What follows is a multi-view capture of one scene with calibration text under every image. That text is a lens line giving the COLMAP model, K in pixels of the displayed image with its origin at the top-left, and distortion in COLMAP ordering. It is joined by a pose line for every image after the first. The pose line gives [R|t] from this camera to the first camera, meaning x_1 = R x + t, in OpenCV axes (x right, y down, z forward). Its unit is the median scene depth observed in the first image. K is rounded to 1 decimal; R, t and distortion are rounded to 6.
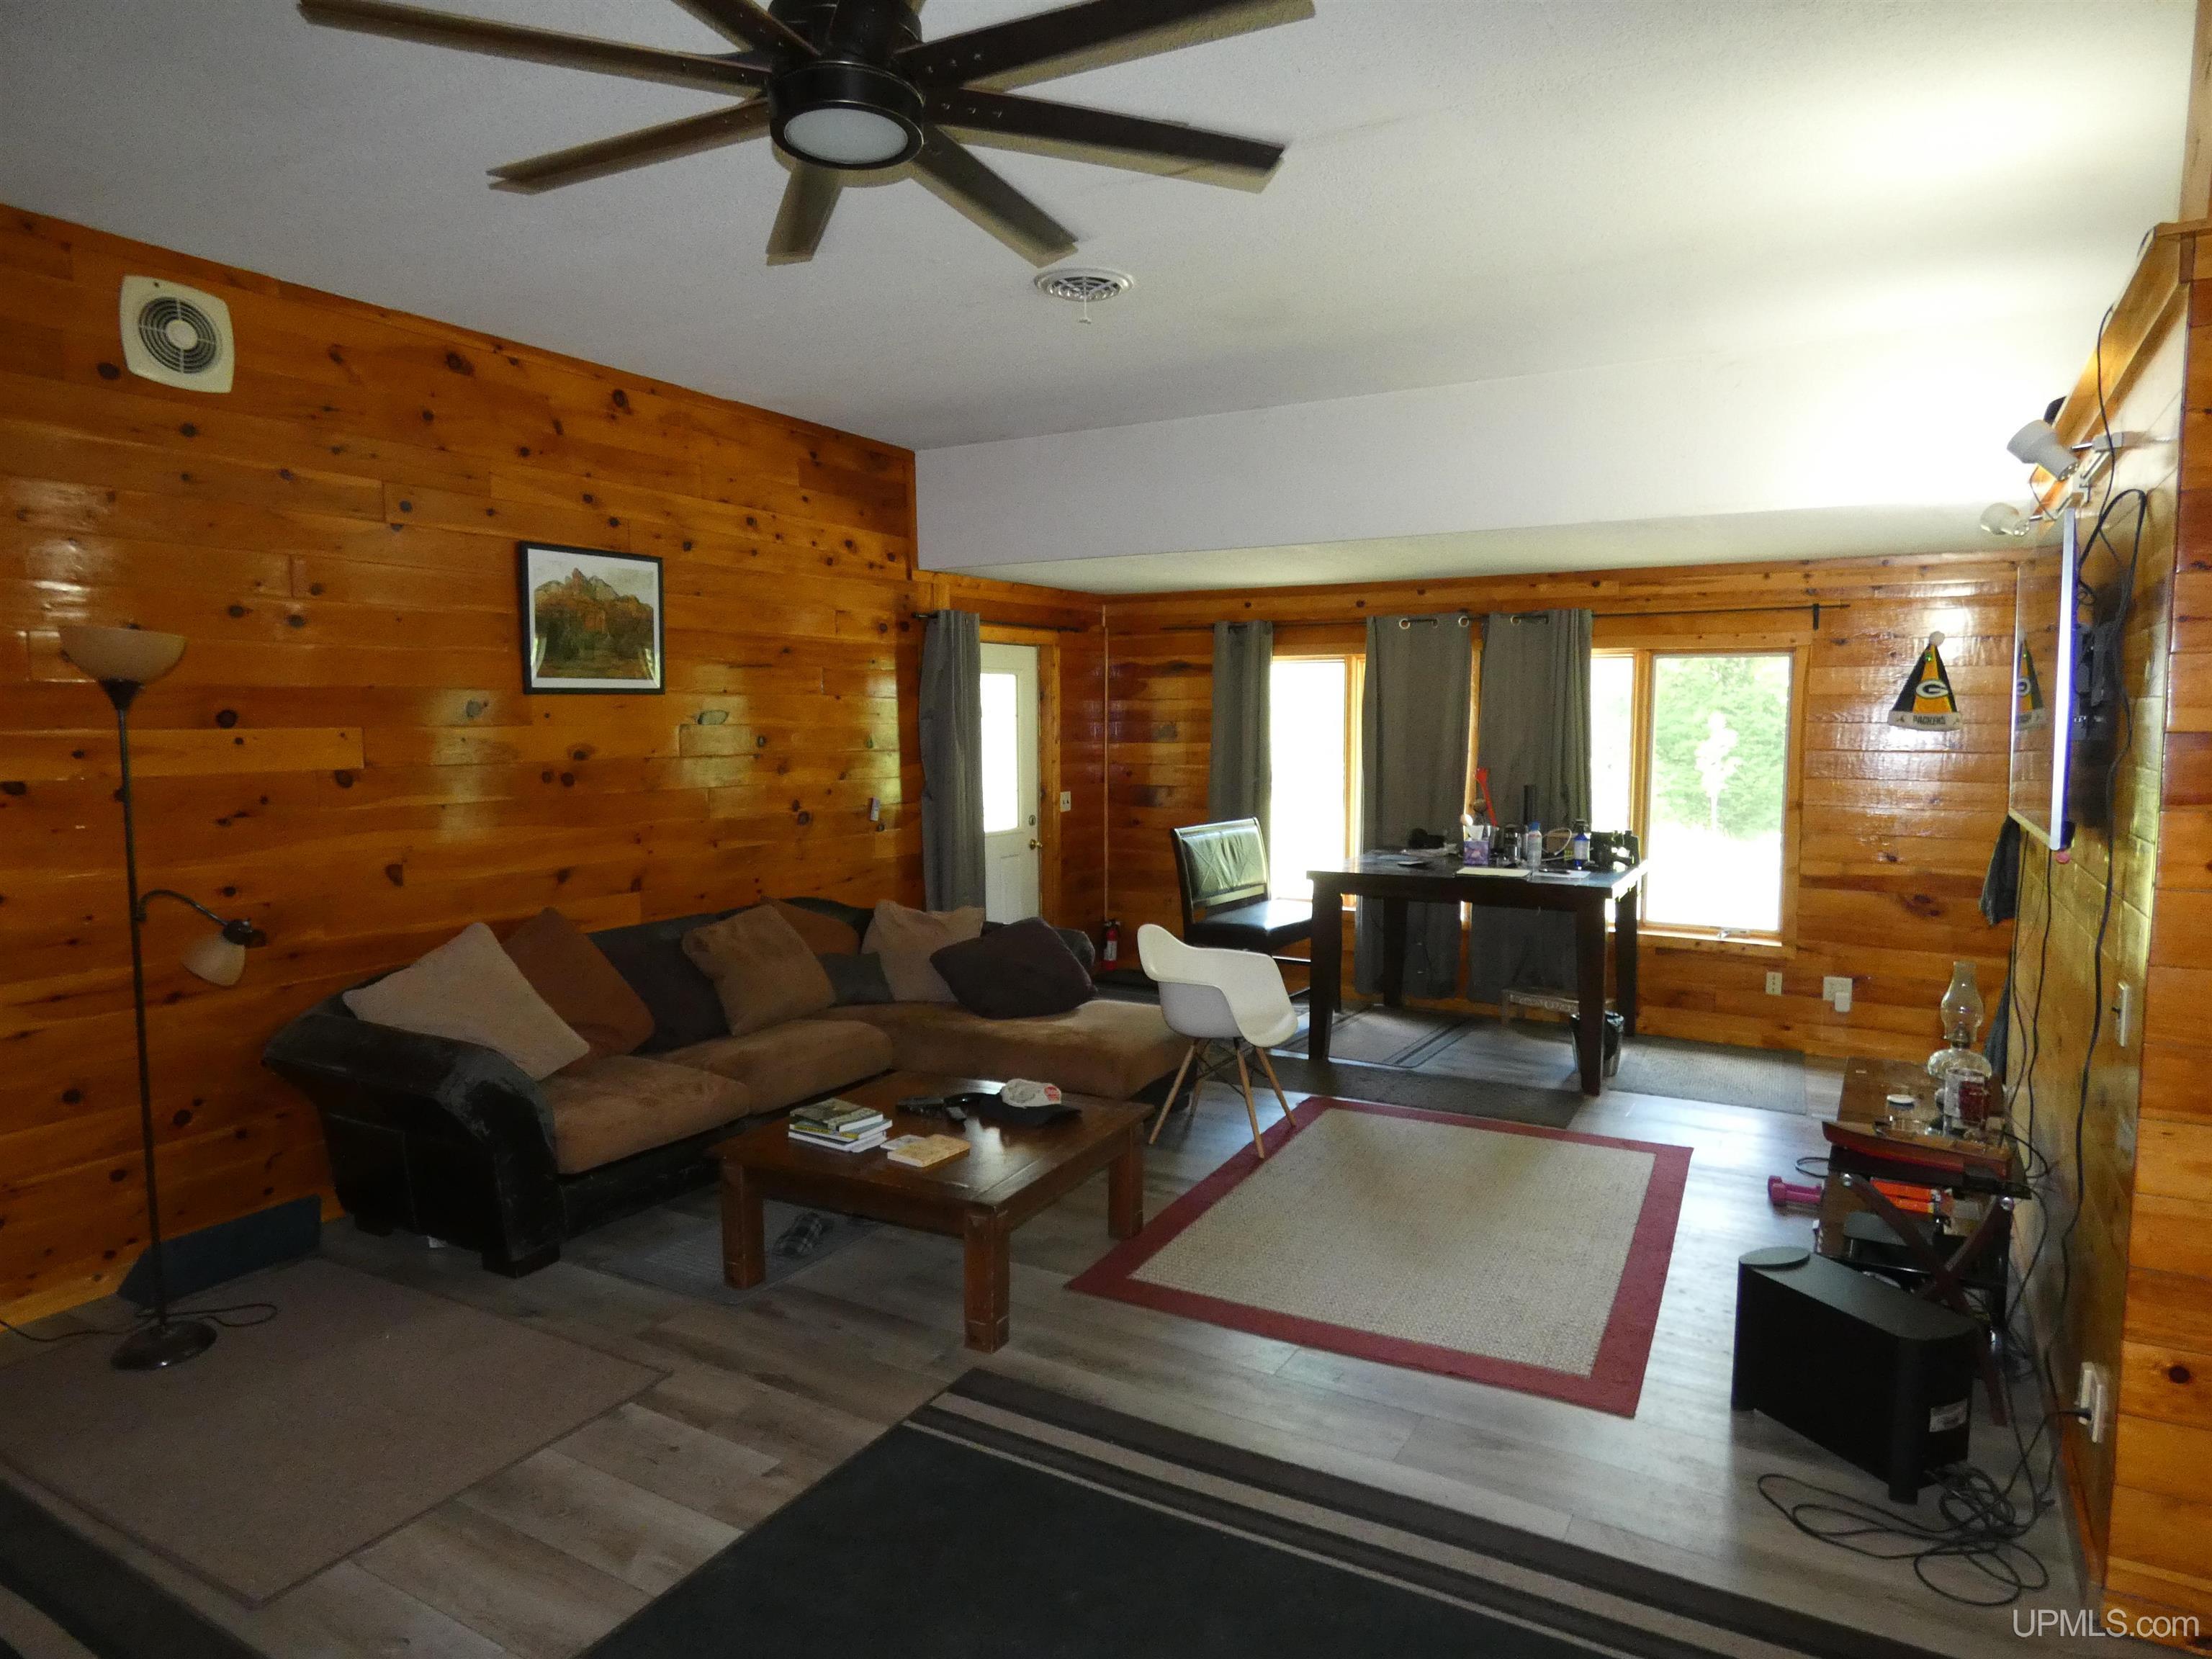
lens RADIAL K [[1323.9, 0, 1037.5], [0, 1323.9, 828.7], [0, 0, 1]] dist [0.002897, -0.001345]
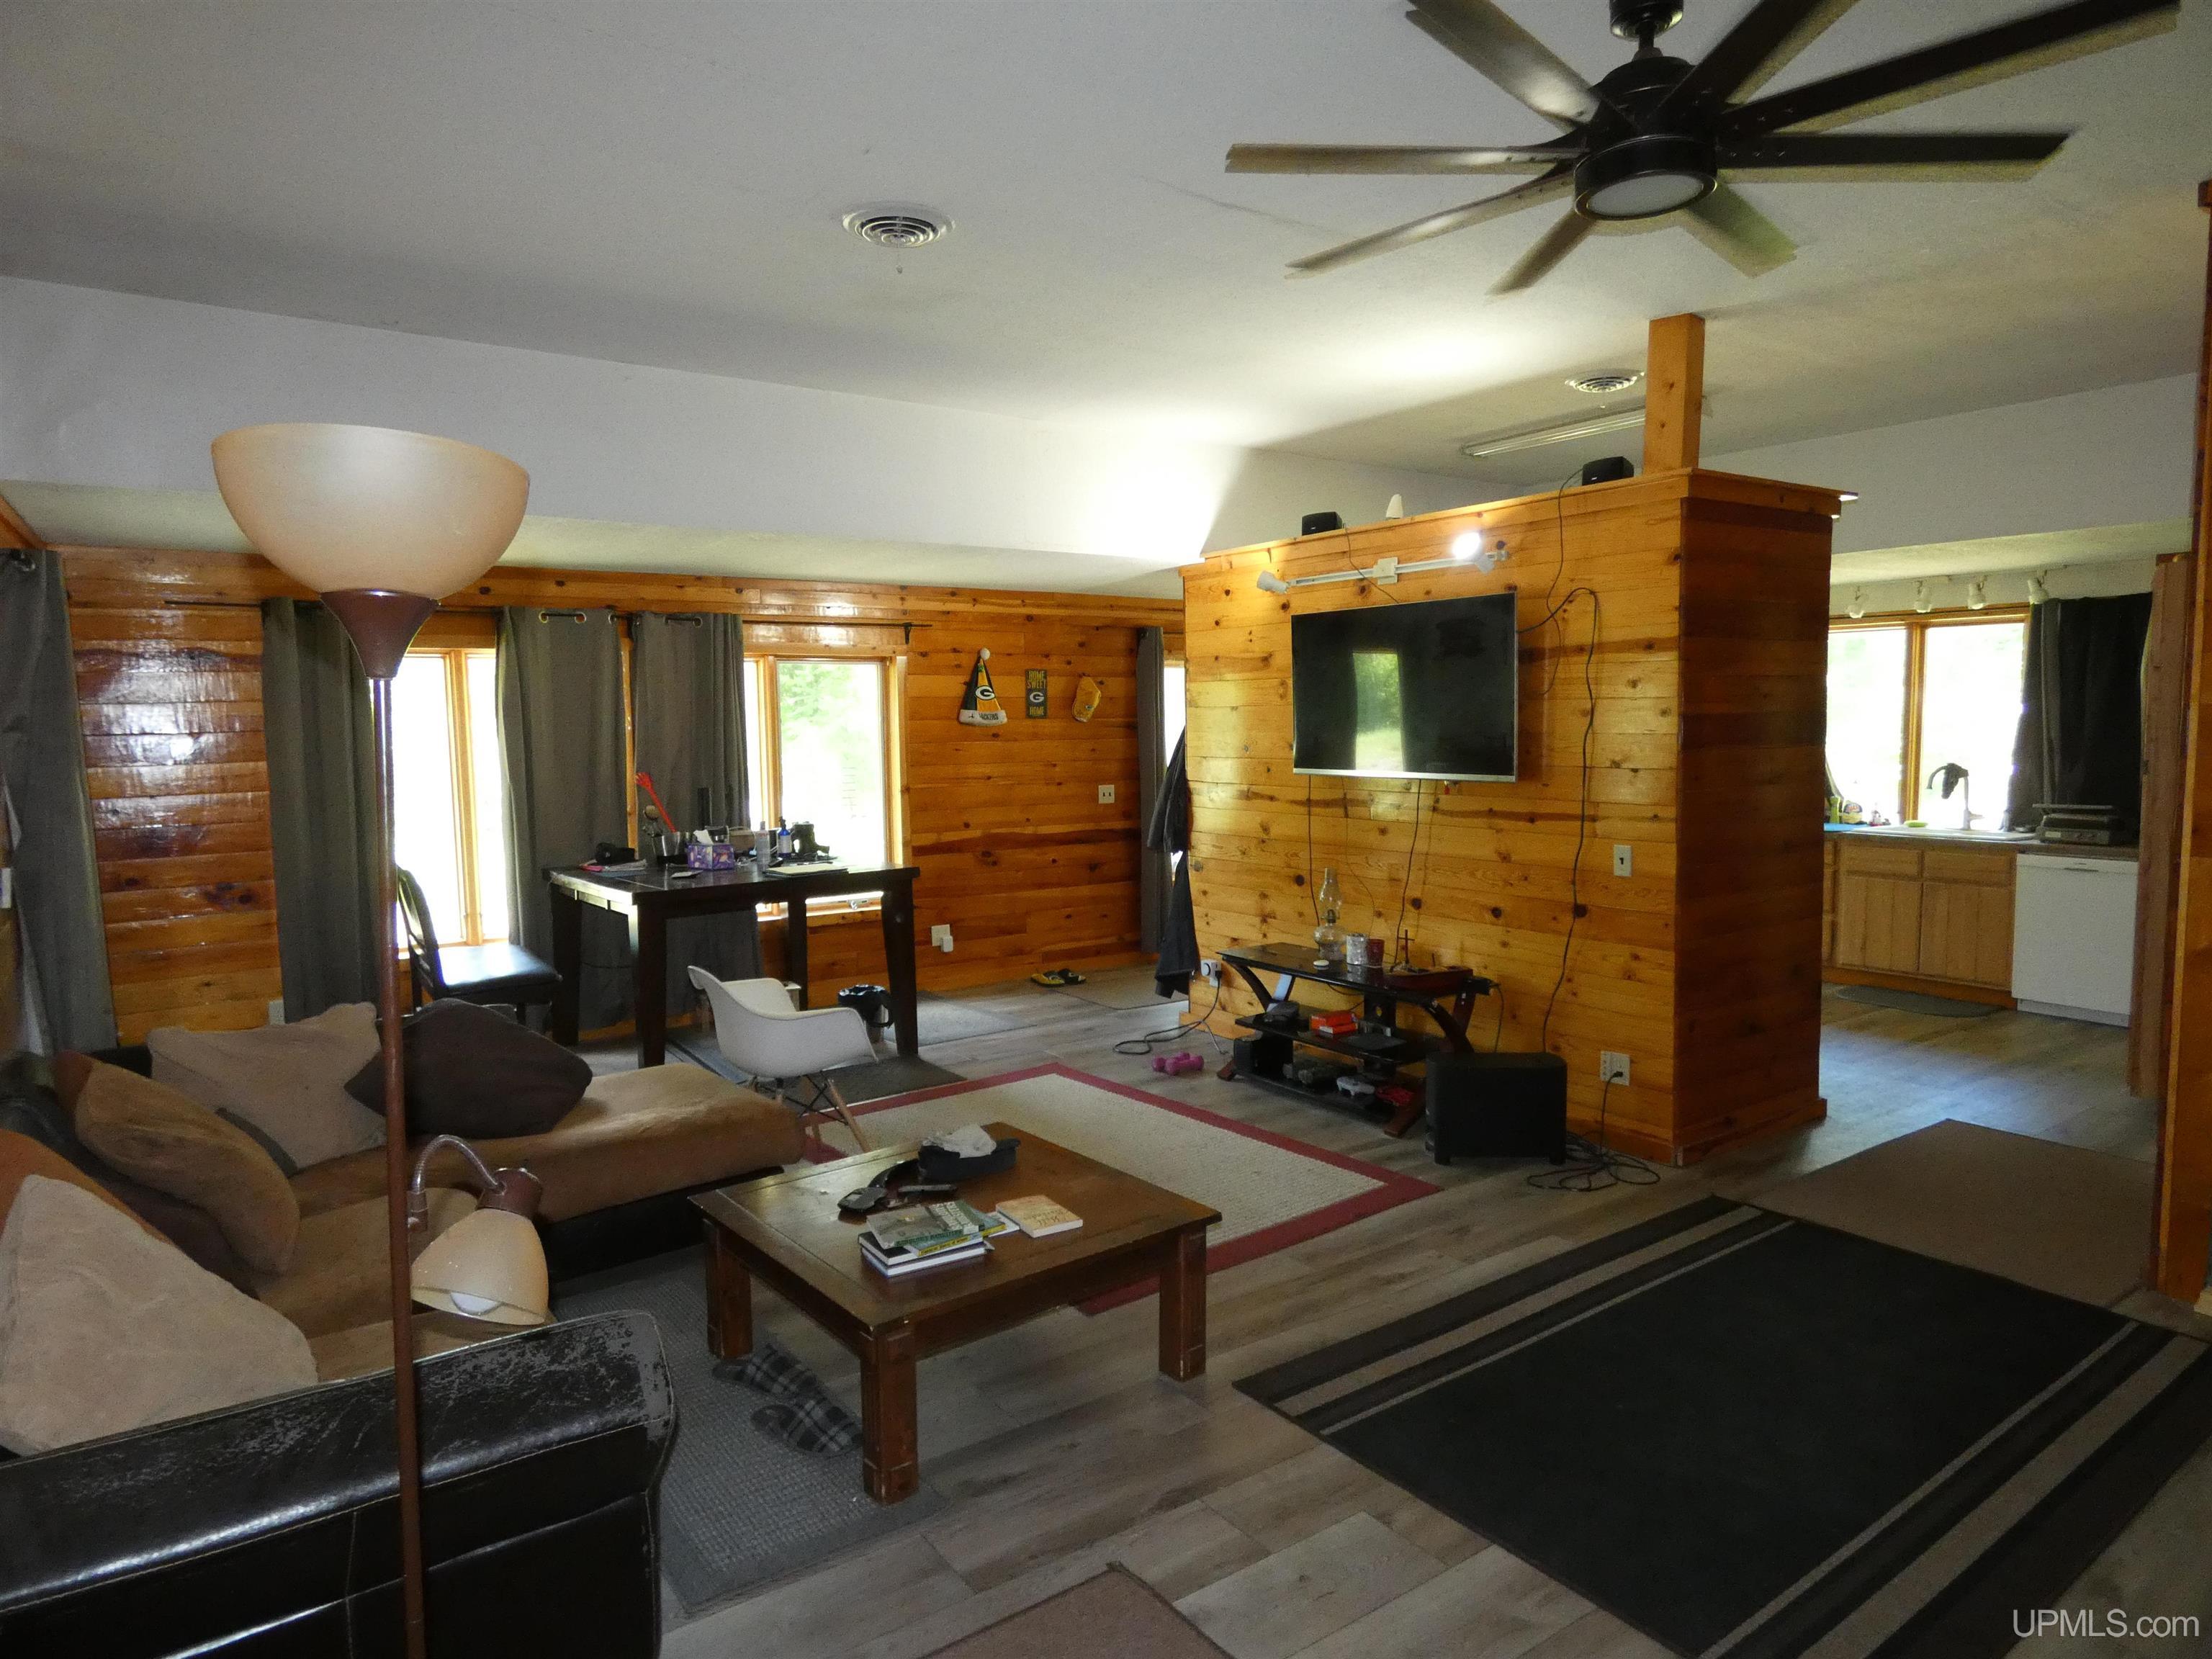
lens RADIAL K [[1364.2, 0, 1106.0], [0, 1364.2, 829.5], [0, 0, 1]] dist [-0.000057, -0.005382]
pose [[0.408031, -0.085270, 0.908977, -0.837482], [0.093109, 0.994324, 0.051481, -0.048556], [-0.908208, 0.063628, 0.413654, 0.565316]]
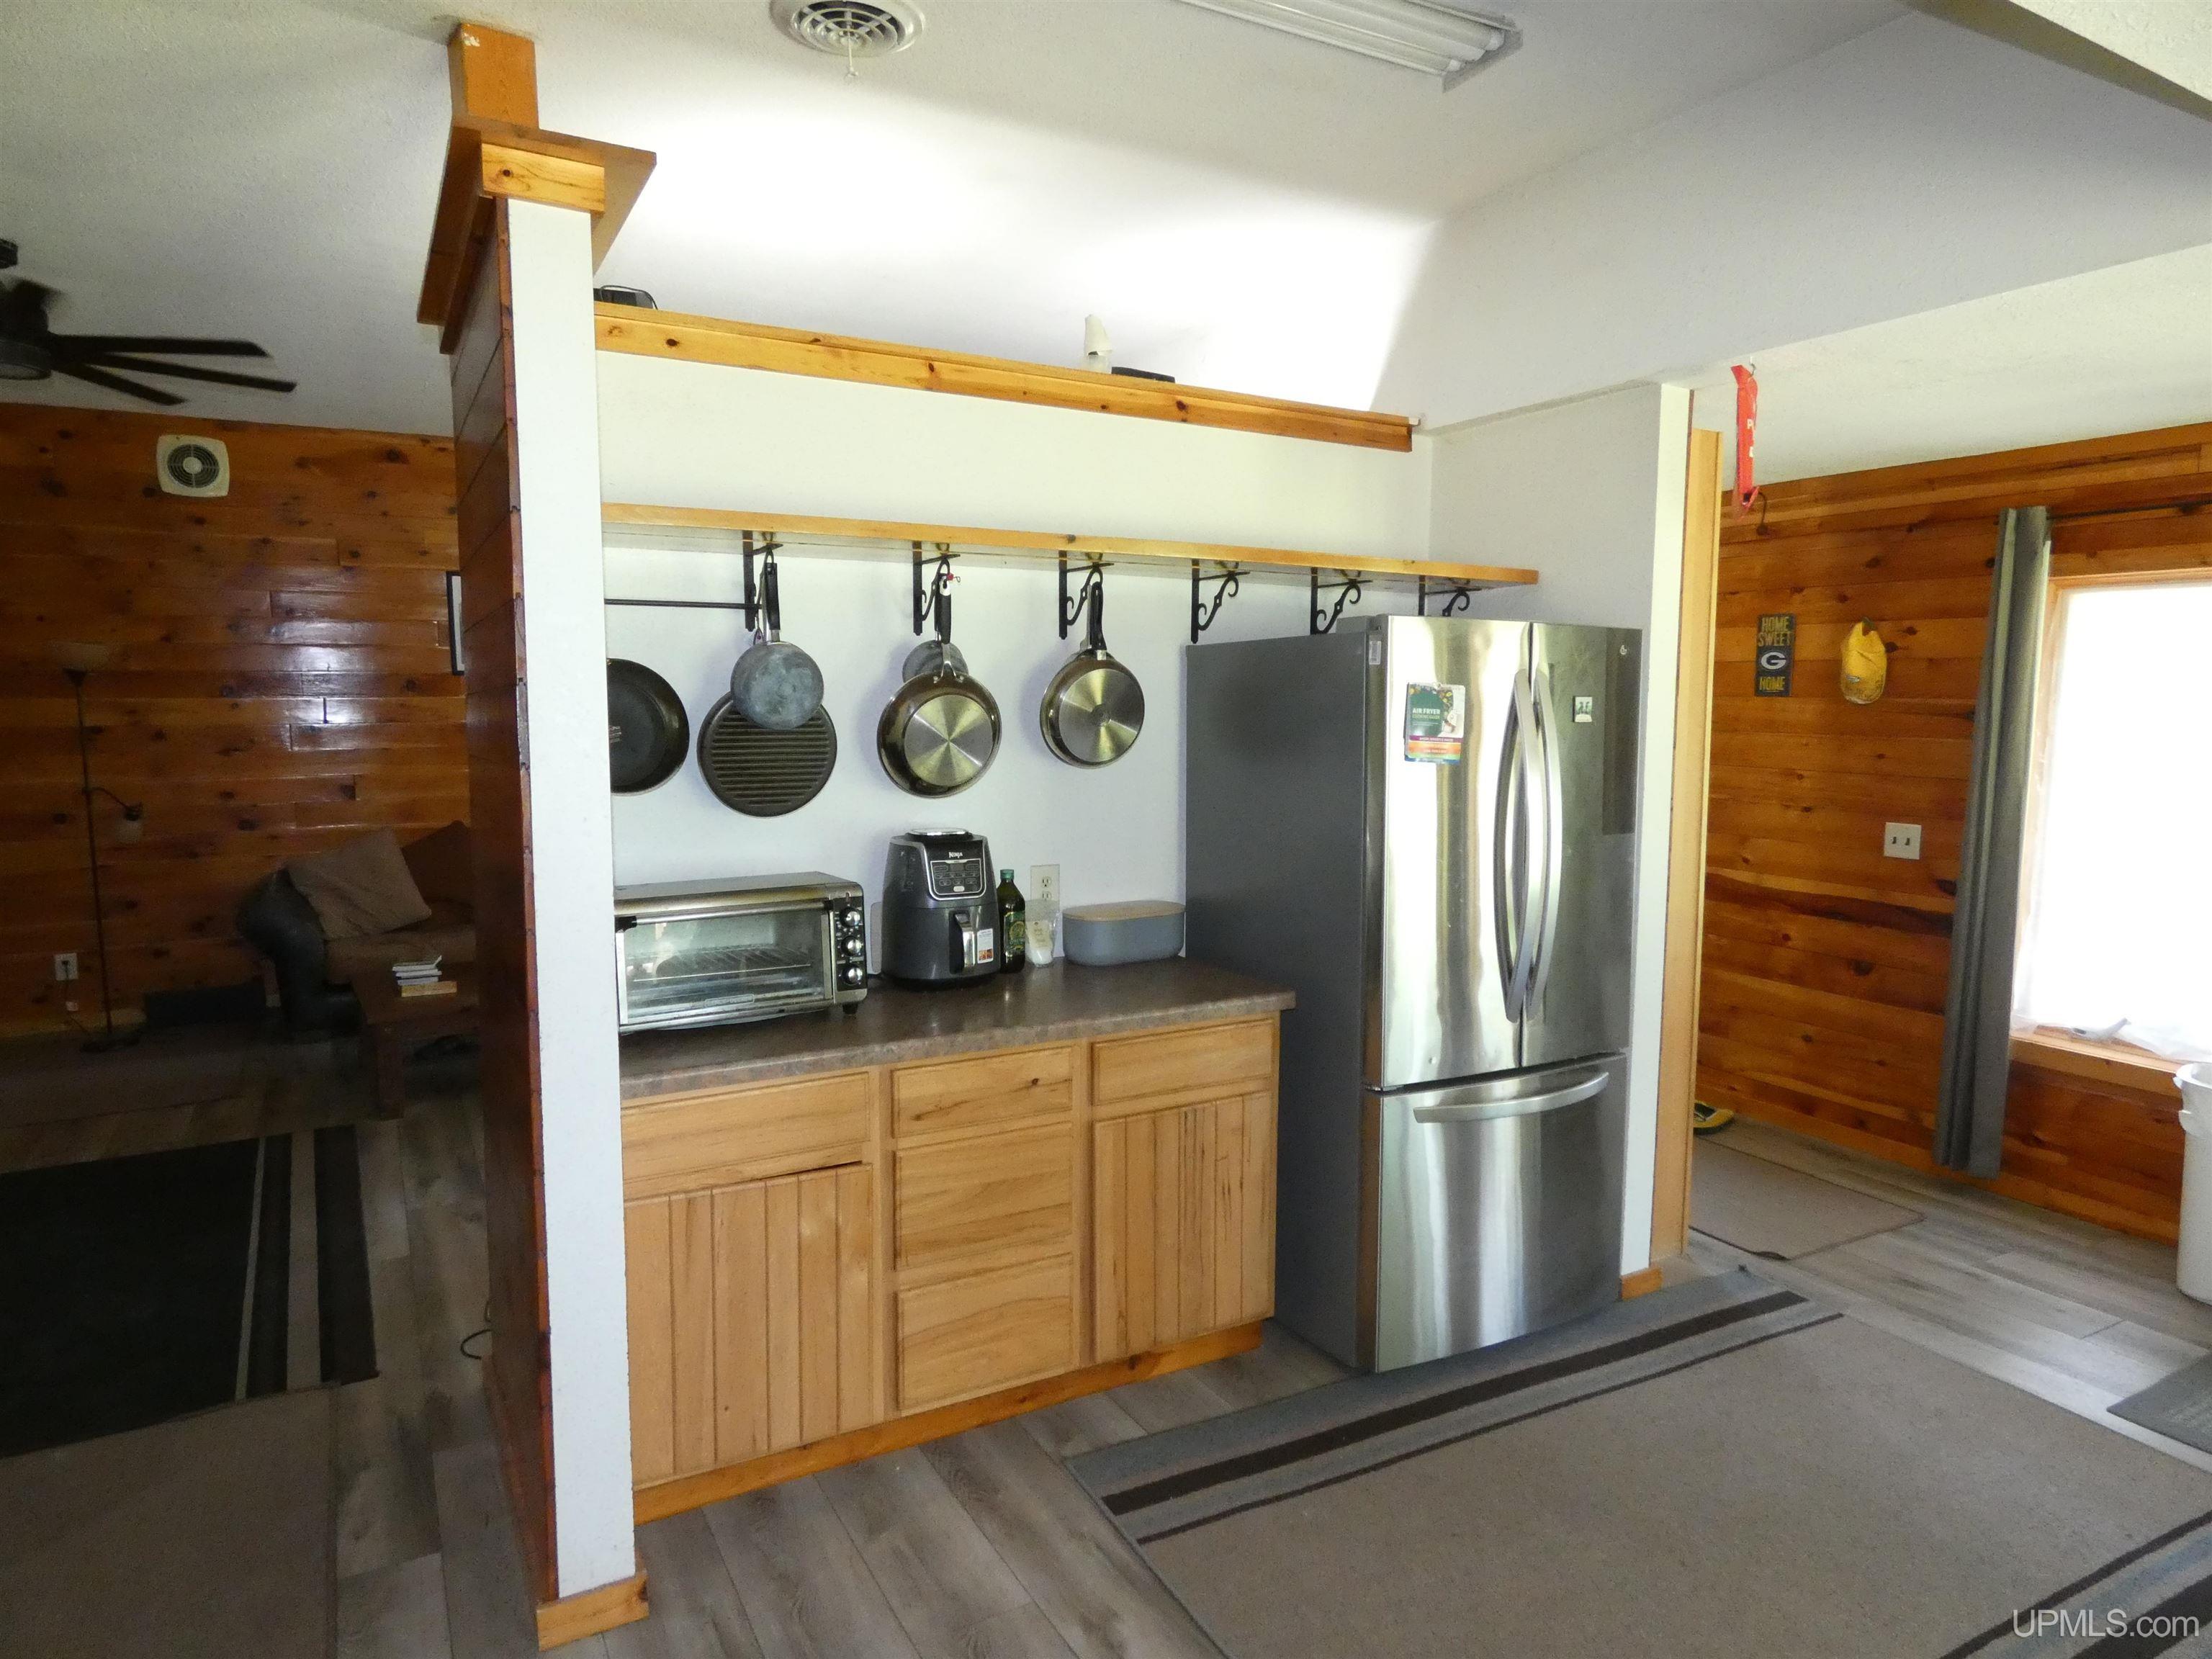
lens RADIAL K [[1364.2, 0, 1106.0], [0, 1364.2, 829.5], [0, 0, 1]] dist [-0.000057, -0.005382]
pose [[0.860194, 0.047322, -0.507767, 1.251787], [-0.042482, 0.998874, 0.021125, 0.005179], [0.508195, 0.003399, 0.861235, 0.095445]]
